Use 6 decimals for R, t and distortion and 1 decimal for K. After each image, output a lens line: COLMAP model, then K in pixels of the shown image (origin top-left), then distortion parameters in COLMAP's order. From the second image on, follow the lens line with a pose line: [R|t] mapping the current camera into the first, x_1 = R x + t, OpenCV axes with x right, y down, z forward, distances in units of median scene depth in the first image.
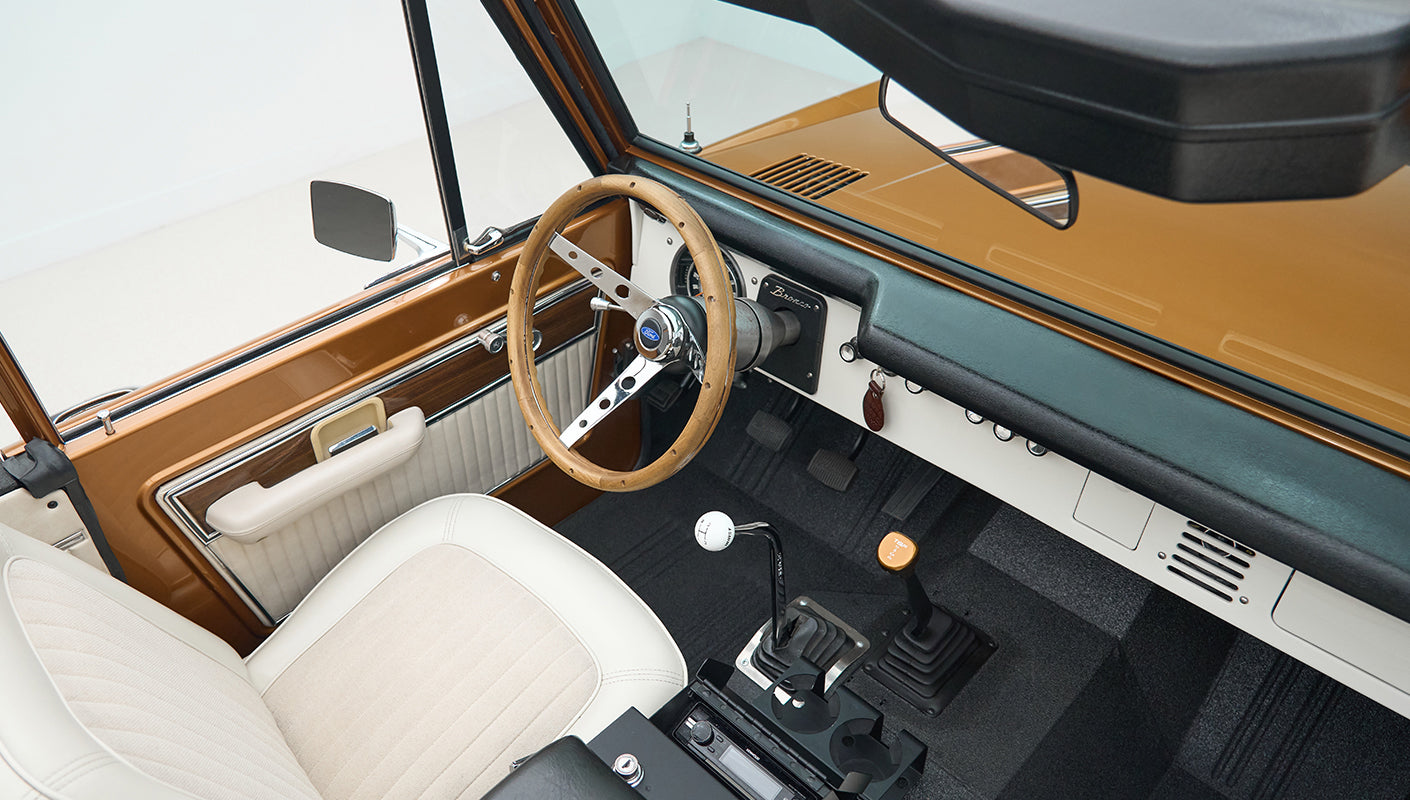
lens RADIAL K [[1045.7, 0, 705.0], [0, 1045.7, 400.0], [0, 0, 1]] dist [0.007582, -0.004694]
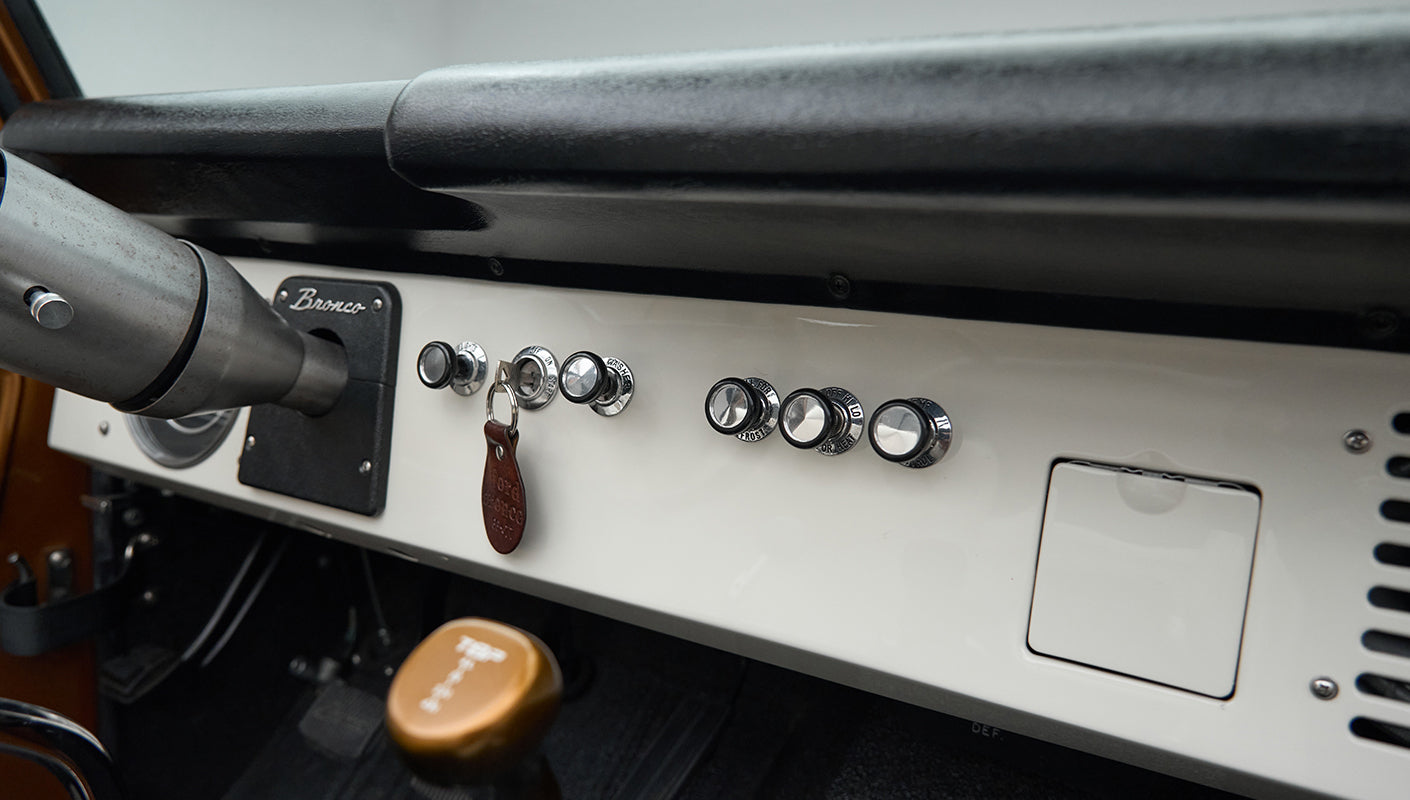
lens RADIAL K [[1045.7, 0, 705.0], [0, 1045.7, 400.0], [0, 0, 1]] dist [0.007582, -0.004694]
pose [[0.981298, -0.001169, 0.192490, 0.173395], [0.093357, 0.877395, -0.470598, 0.191041], [-0.168340, 0.479767, 0.861096, 0.661495]]
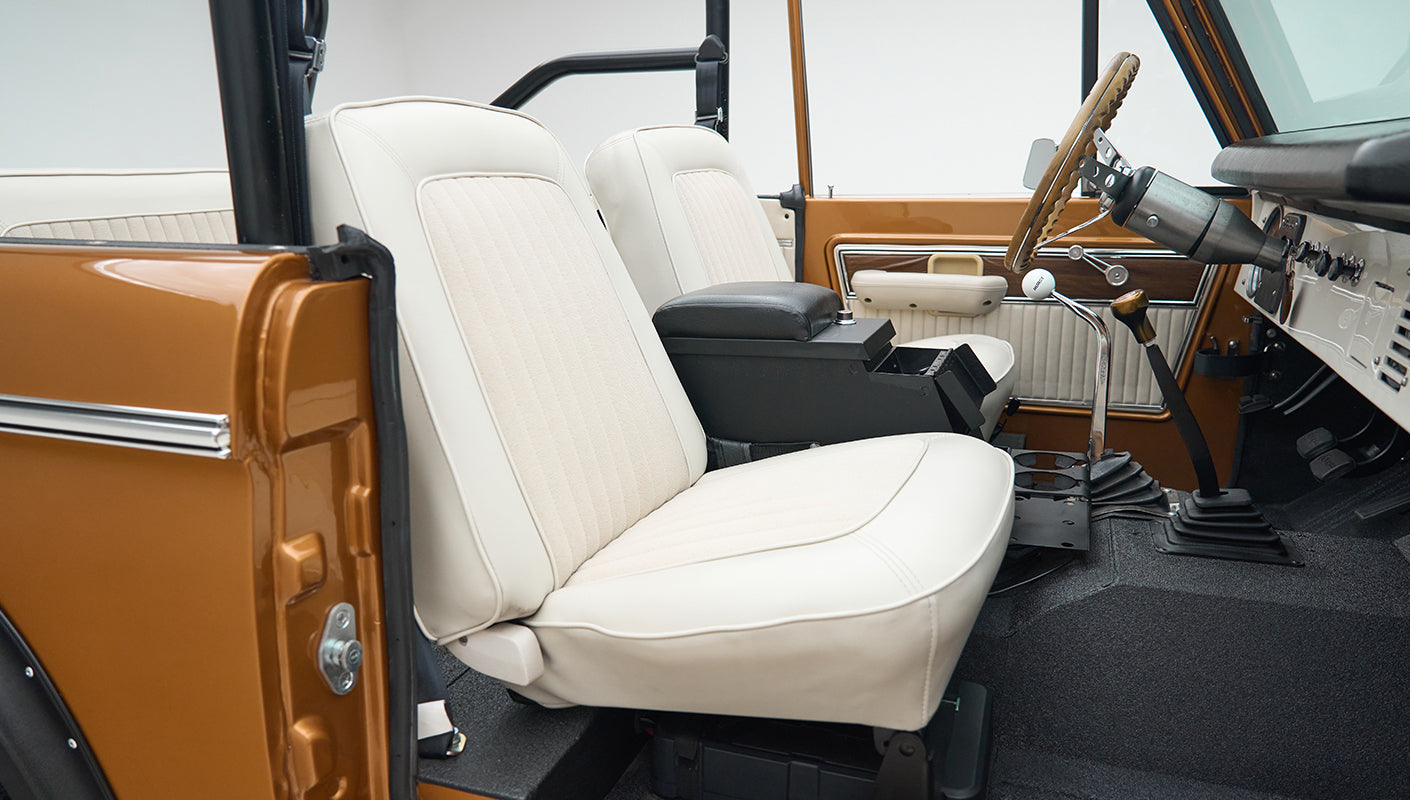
lens RADIAL K [[1045.7, 0, 705.0], [0, 1045.7, 400.0], [0, 0, 1]] dist [0.007582, -0.004694]
pose [[0.406383, 0.199209, -0.891723, 0.927648], [-0.563625, 0.822795, -0.073049, 0.519032], [0.719153, 0.532283, 0.446648, 0.203463]]
